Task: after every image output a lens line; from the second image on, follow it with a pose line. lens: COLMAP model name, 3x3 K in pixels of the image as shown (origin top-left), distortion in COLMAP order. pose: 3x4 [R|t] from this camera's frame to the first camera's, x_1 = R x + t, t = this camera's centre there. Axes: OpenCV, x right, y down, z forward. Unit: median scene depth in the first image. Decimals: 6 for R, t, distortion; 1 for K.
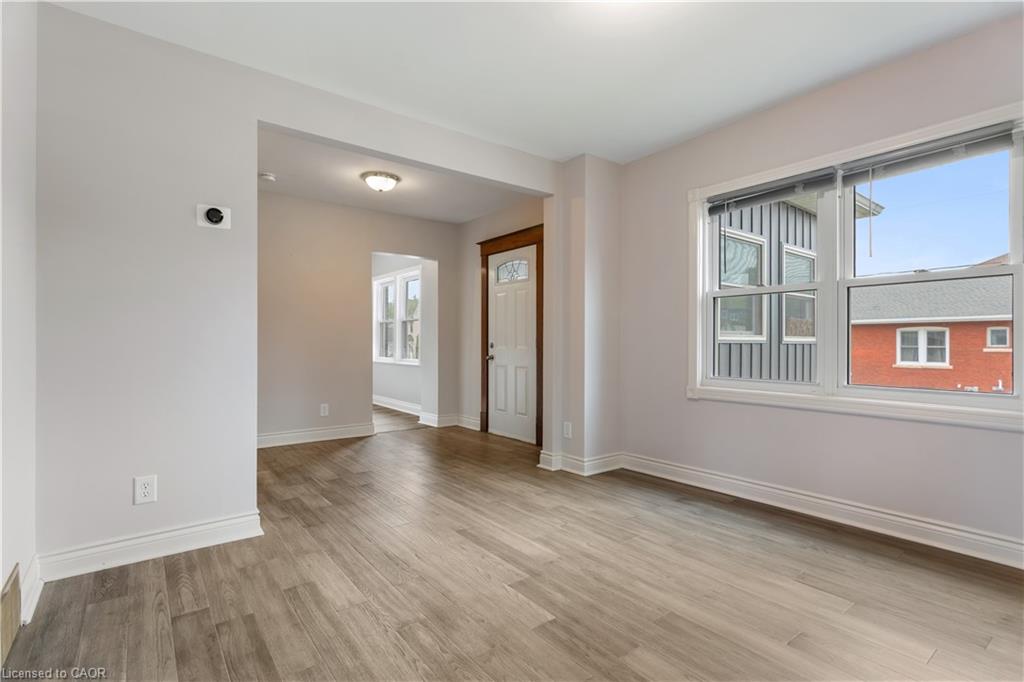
lens RADIAL K [[489.9, 0, 515.3], [0, 489.9, 335.8], [0, 0, 1]] dist [0.004732, 0.000994]
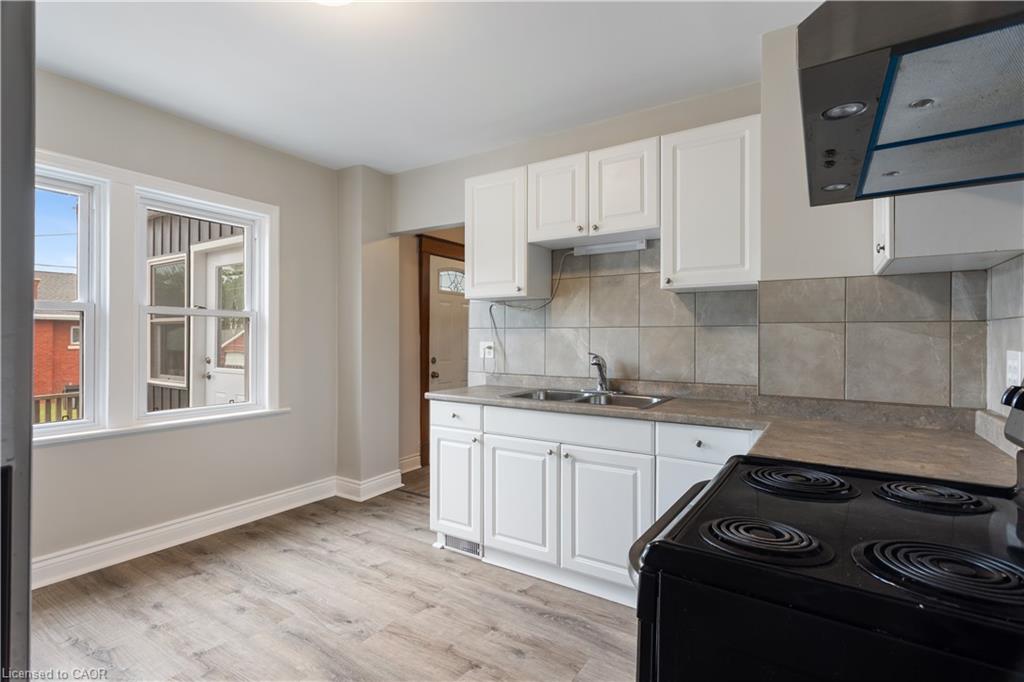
lens RADIAL K [[489.9, 0, 497.8], [0, 489.9, 332.7], [0, 0, 1]] dist [0.004732, 0.000994]
pose [[-0.306090, 0.005829, 0.951985, -1.791470], [-0.019823, 0.999725, -0.012495, -0.041554], [-0.951796, -0.022696, -0.305891, 2.286168]]
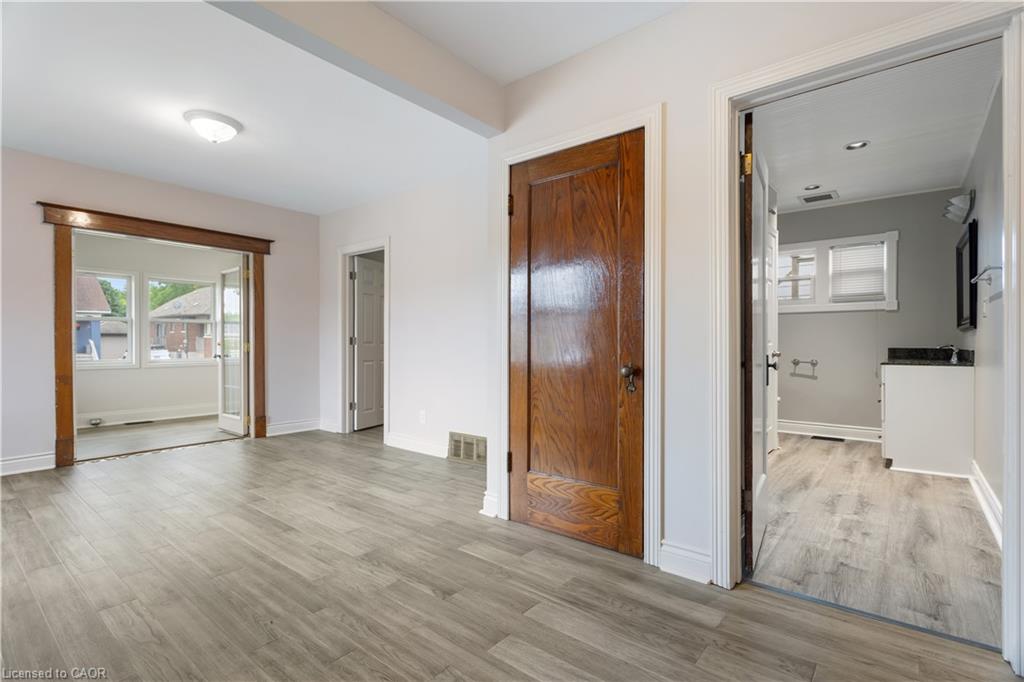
lens RADIAL K [[489.9, 0, 515.8], [0, 489.9, 340.7], [0, 0, 1]] dist [0.004732, 0.000994]
pose [[-0.974966, 0.000043, -0.222356, -0.318478], [0.004576, 0.999792, -0.019871, 0.031759], [0.222309, -0.020391, -0.974763, 1.961167]]
